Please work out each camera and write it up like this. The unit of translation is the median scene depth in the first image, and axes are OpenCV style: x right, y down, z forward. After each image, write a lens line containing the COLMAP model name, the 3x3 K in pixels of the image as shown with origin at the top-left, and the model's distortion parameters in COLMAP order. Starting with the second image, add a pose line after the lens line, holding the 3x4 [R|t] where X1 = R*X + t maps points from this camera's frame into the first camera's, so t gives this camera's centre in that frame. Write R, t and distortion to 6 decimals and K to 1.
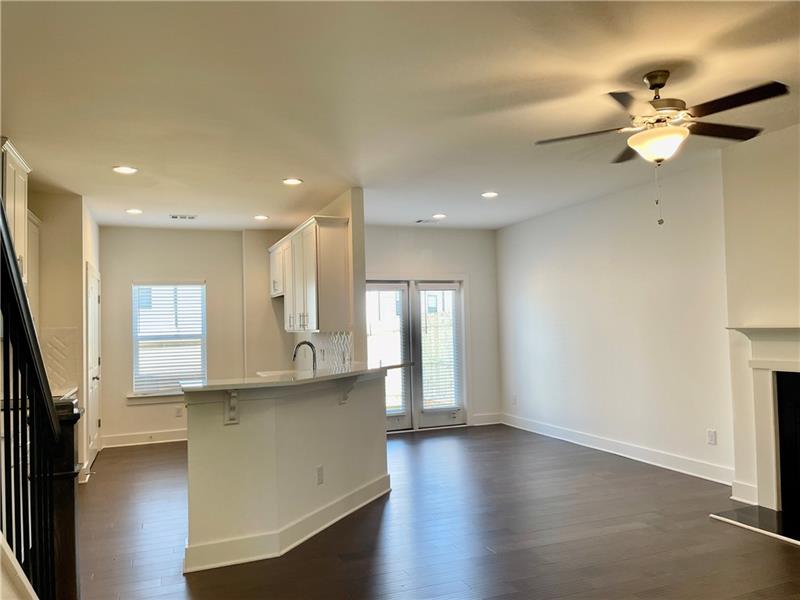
lens RADIAL K [[610.6, 0, 402.0], [0, 610.6, 299.0], [0, 0, 1]] dist [0.044449, -0.070071]
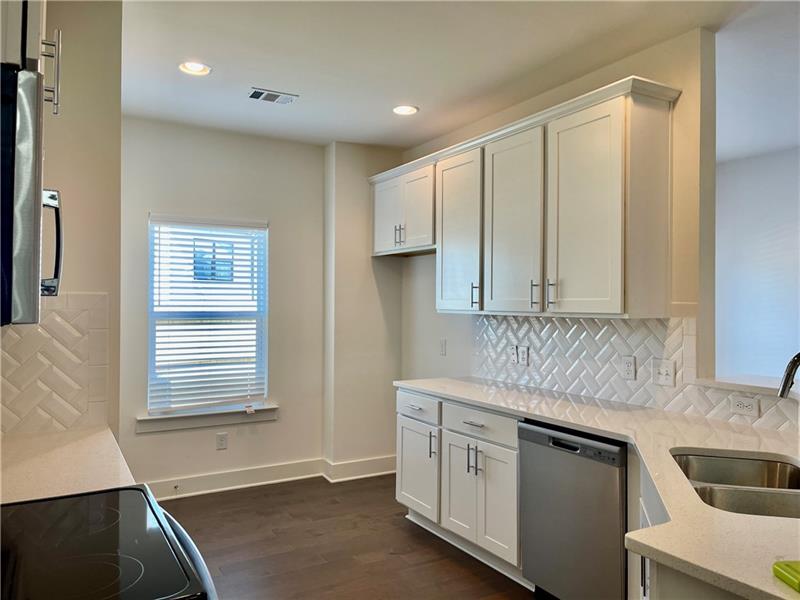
lens RADIAL K [[610.6, 0, 400.1], [0, 610.6, 297.7], [0, 0, 1]] dist [0.044449, -0.070071]
pose [[0.989579, 0.031066, 0.140598, -0.296210], [-0.035174, 0.999021, 0.026831, 0.024237], [-0.139626, -0.031496, 0.989703, 0.416175]]
